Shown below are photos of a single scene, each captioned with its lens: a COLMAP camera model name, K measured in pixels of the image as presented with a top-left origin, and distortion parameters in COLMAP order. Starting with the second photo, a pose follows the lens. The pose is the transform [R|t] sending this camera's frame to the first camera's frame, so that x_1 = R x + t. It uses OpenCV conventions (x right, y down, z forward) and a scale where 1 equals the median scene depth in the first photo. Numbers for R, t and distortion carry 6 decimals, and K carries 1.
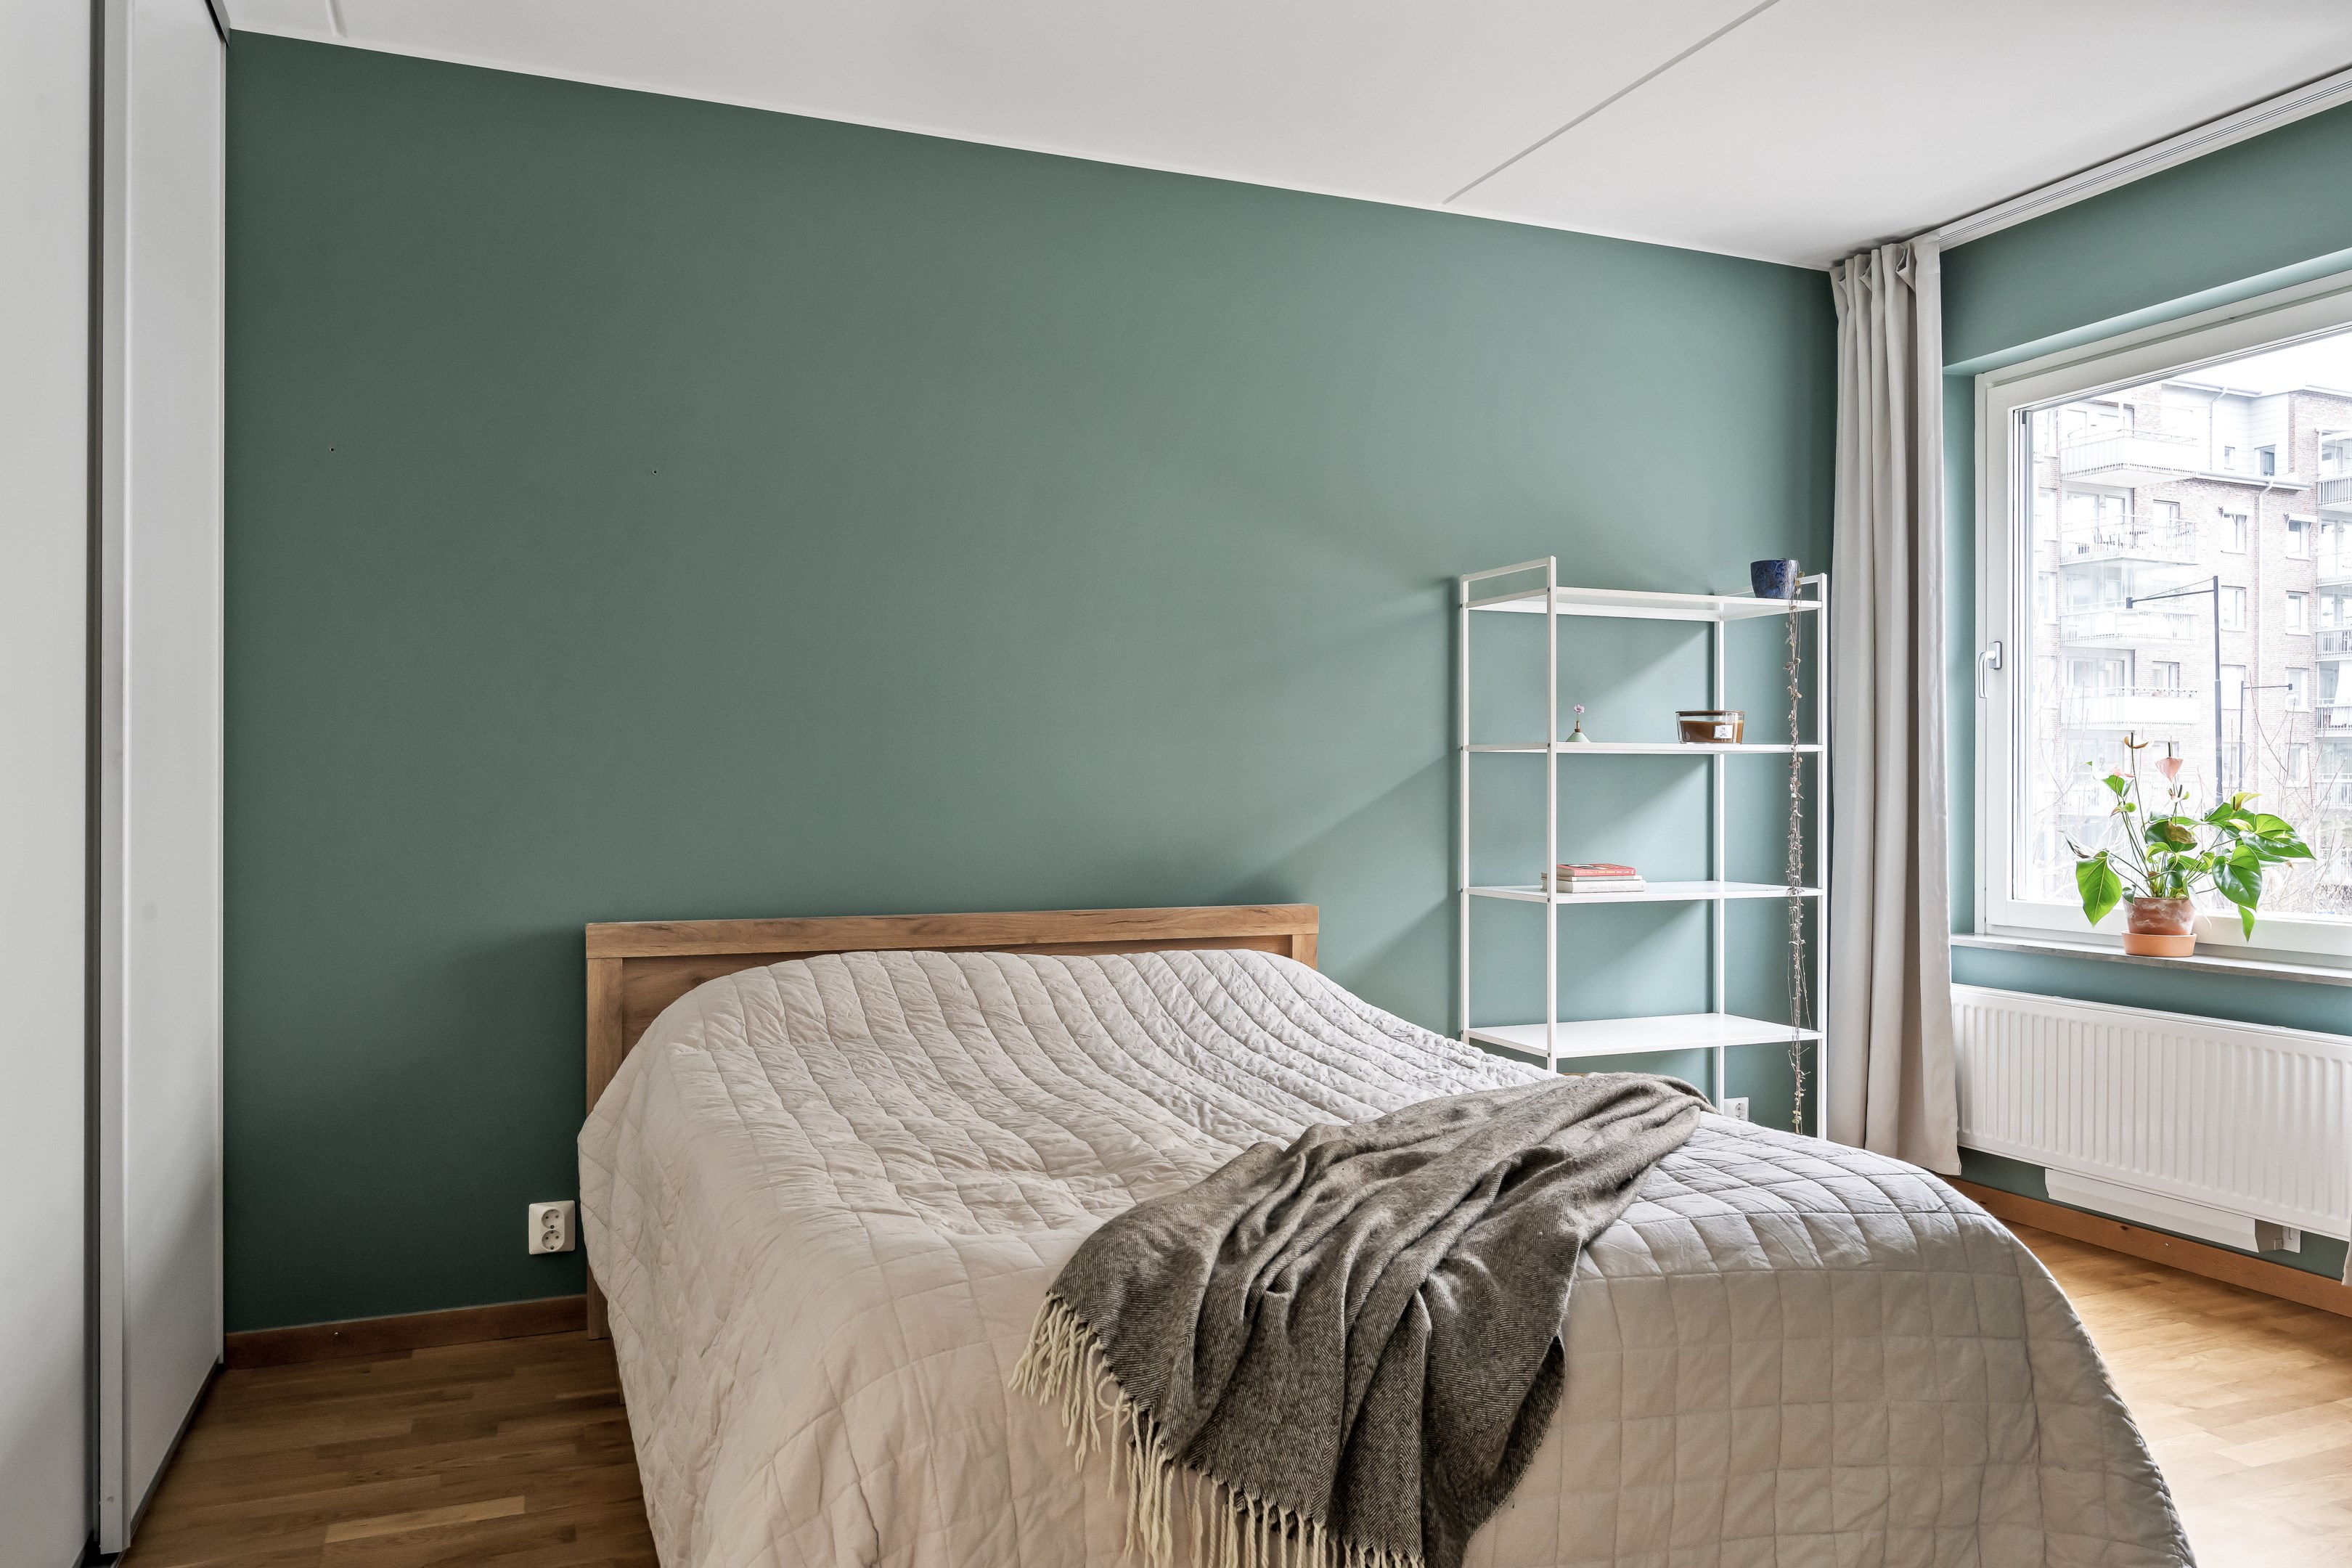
lens RADIAL K [[1693.8, 0, 1178.1], [0, 1693.8, 787.2], [0, 0, 1]] dist [-0.000486, -0.000685]
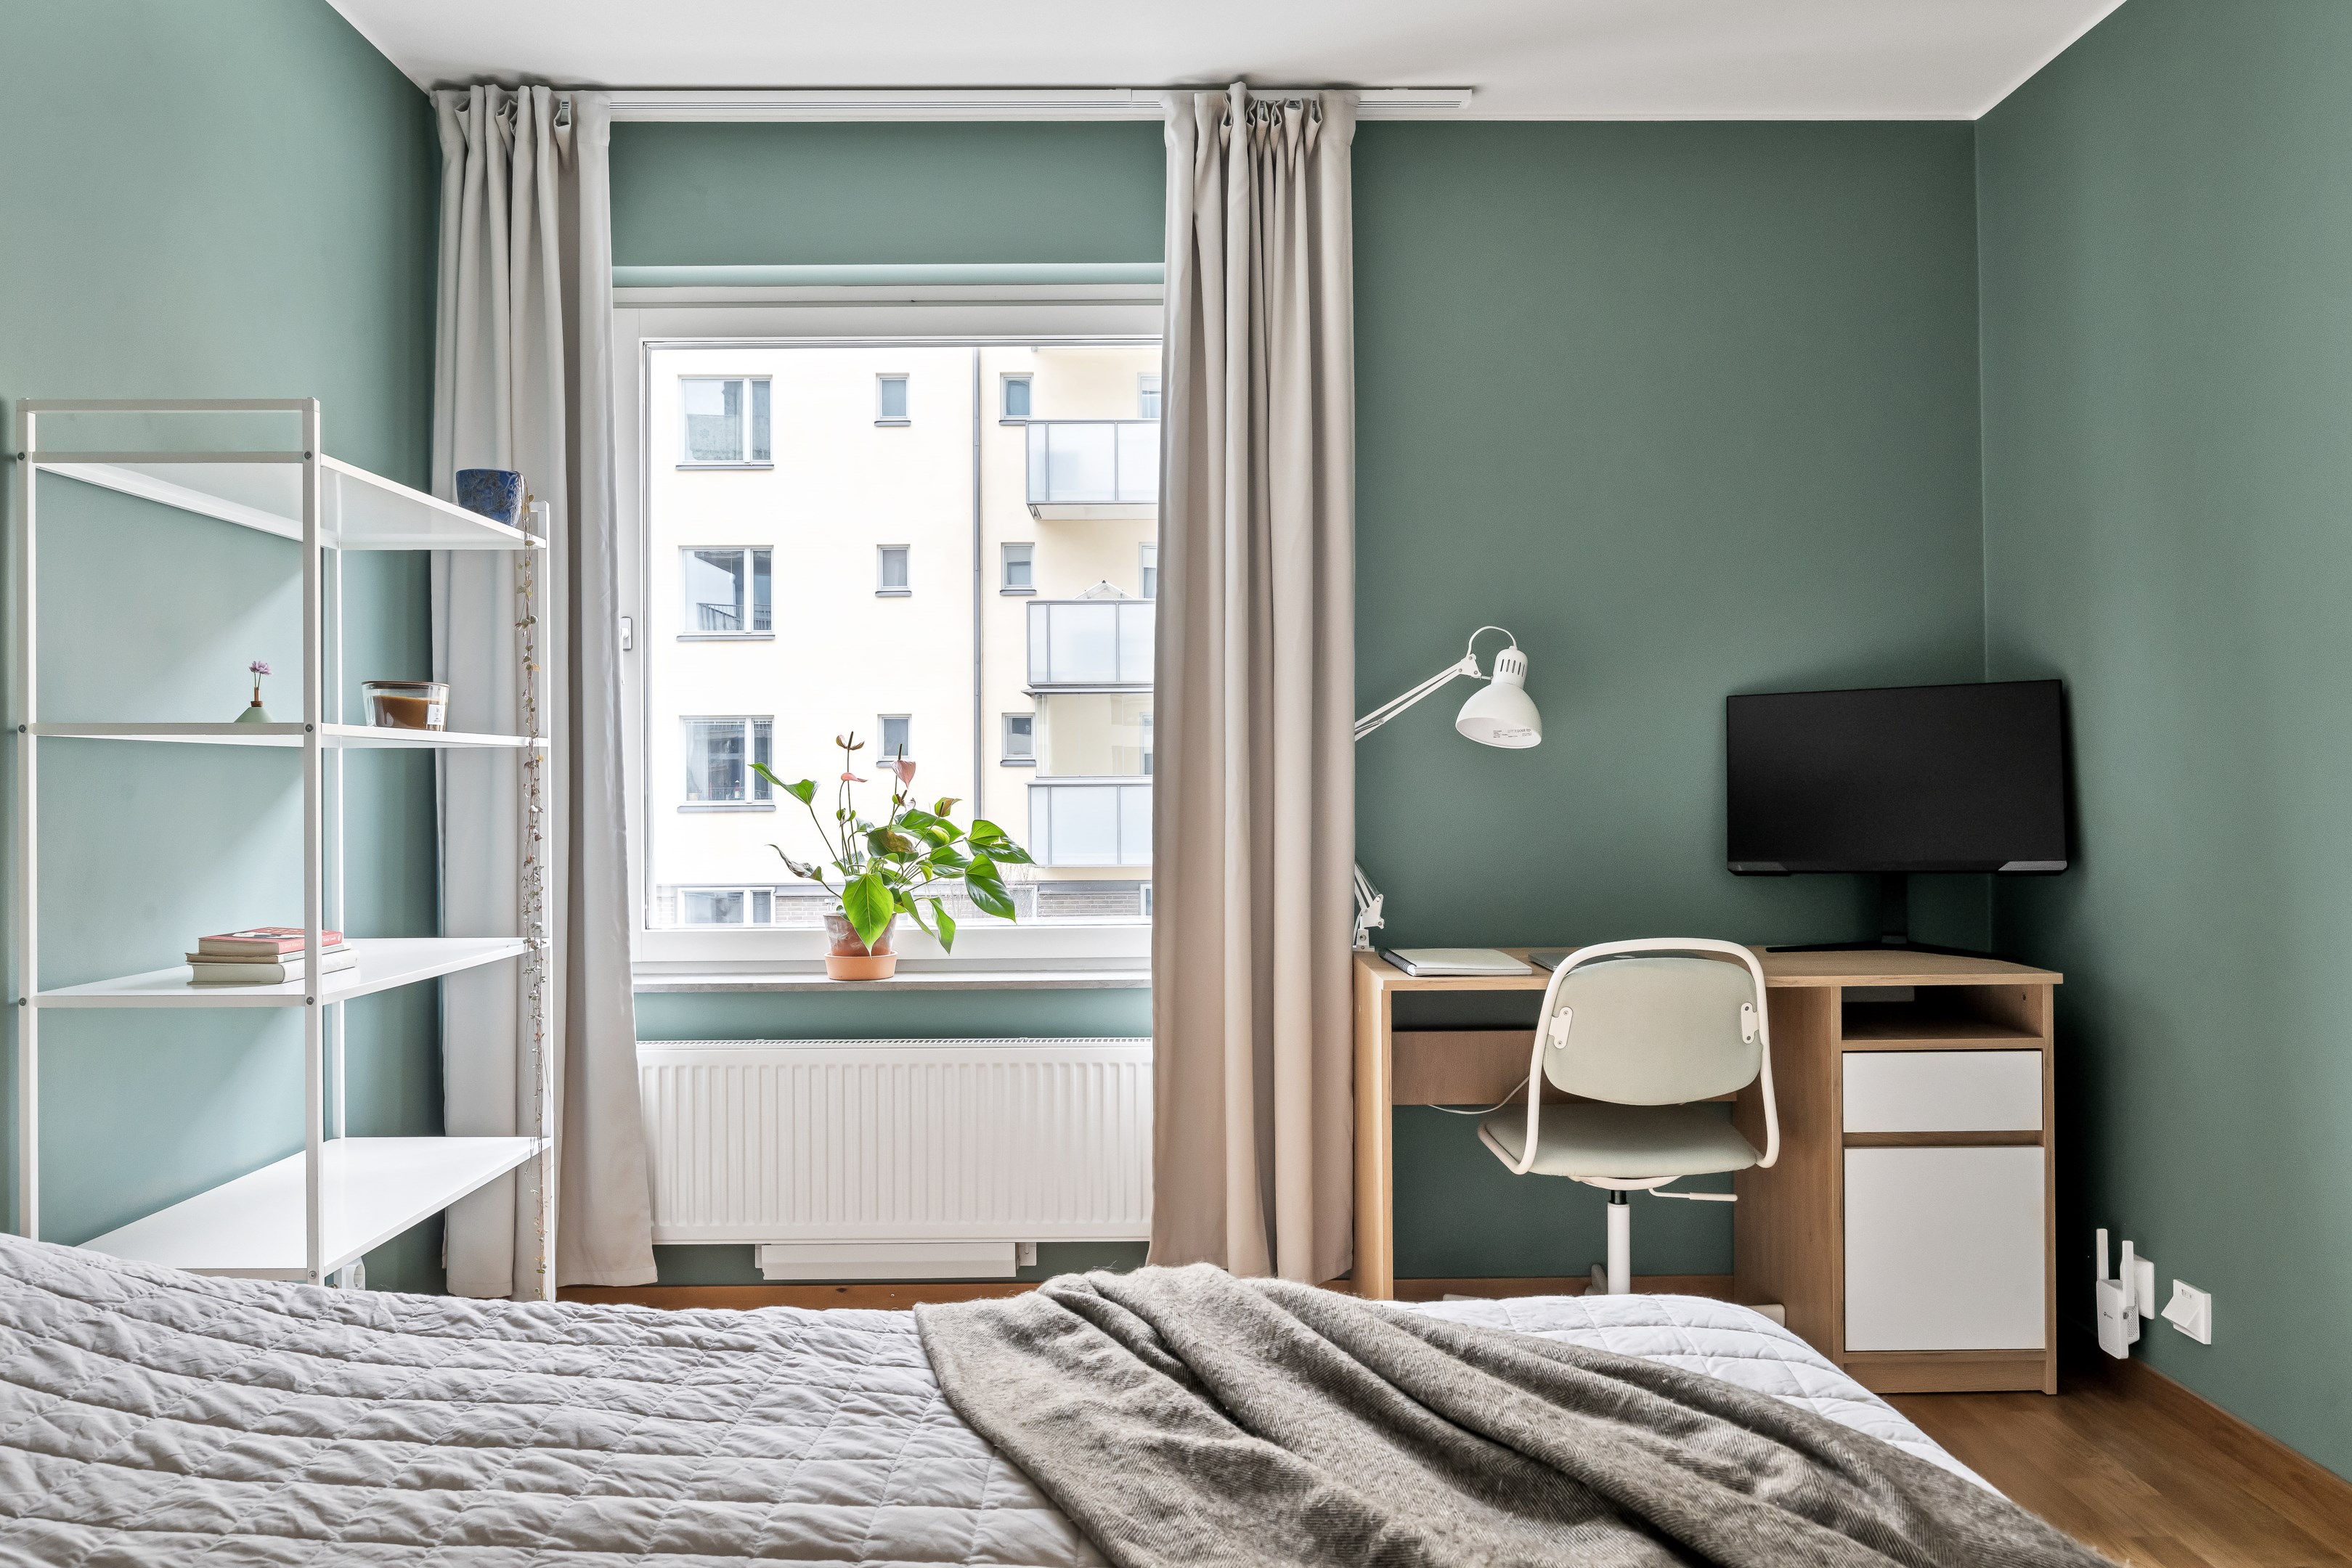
lens RADIAL K [[1693.5, 0, 1177.6], [0, 1693.5, 766.2], [0, 0, 1]] dist [-0.000486, -0.000685]
pose [[0.359874, 0.010438, 0.932943, -0.195889], [0.009106, 0.999850, -0.014699, 0.000320], [-0.932956, 0.013785, 0.359725, 0.482954]]
